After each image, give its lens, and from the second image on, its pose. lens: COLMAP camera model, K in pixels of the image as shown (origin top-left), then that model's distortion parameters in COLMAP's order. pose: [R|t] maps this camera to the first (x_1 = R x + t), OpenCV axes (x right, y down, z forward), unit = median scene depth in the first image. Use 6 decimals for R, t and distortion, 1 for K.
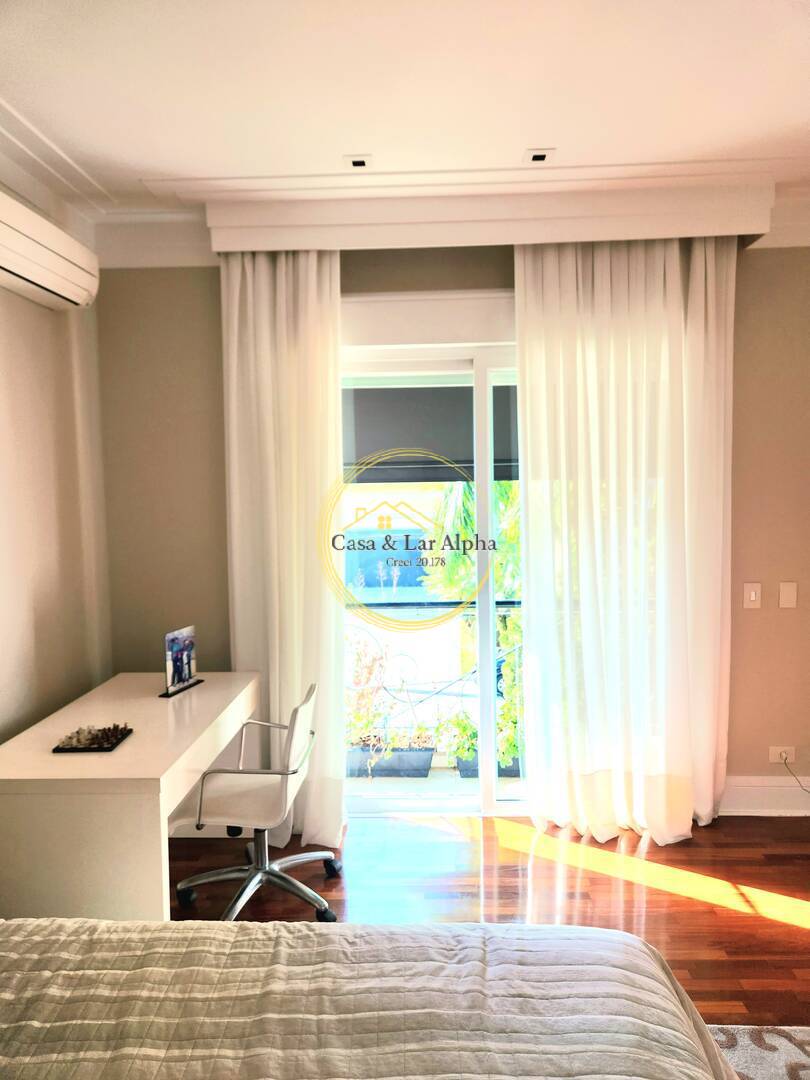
lens RADIAL K [[726.2, 0, 406.4], [0, 726.2, 536.3], [0, 0, 1]] dist [0.046847, -0.011581]
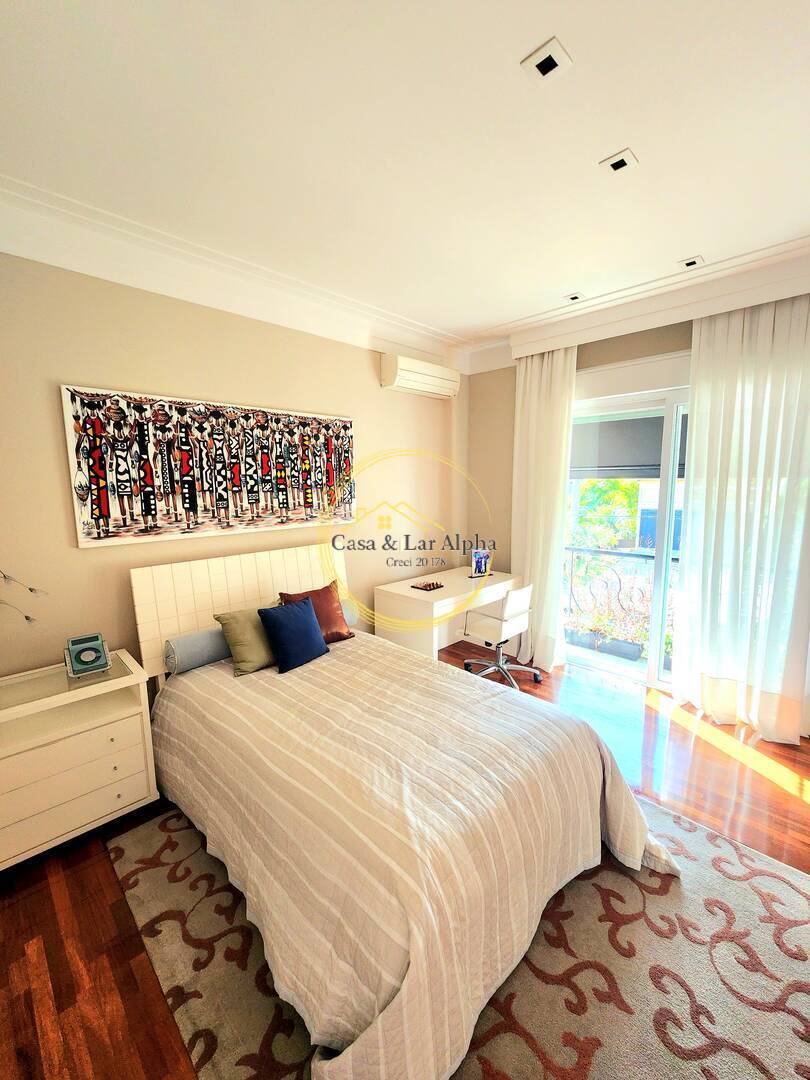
lens RADIAL K [[441.9, 0, 409.0], [0, 441.9, 542.0], [0, 0, 1]] dist [-0.002886, -0.000172]
pose [[0.737053, 0.105146, -0.667606, 0.368617], [-0.053104, 0.993779, 0.097889, -0.003091], [0.673745, -0.036697, 0.738052, -0.071777]]
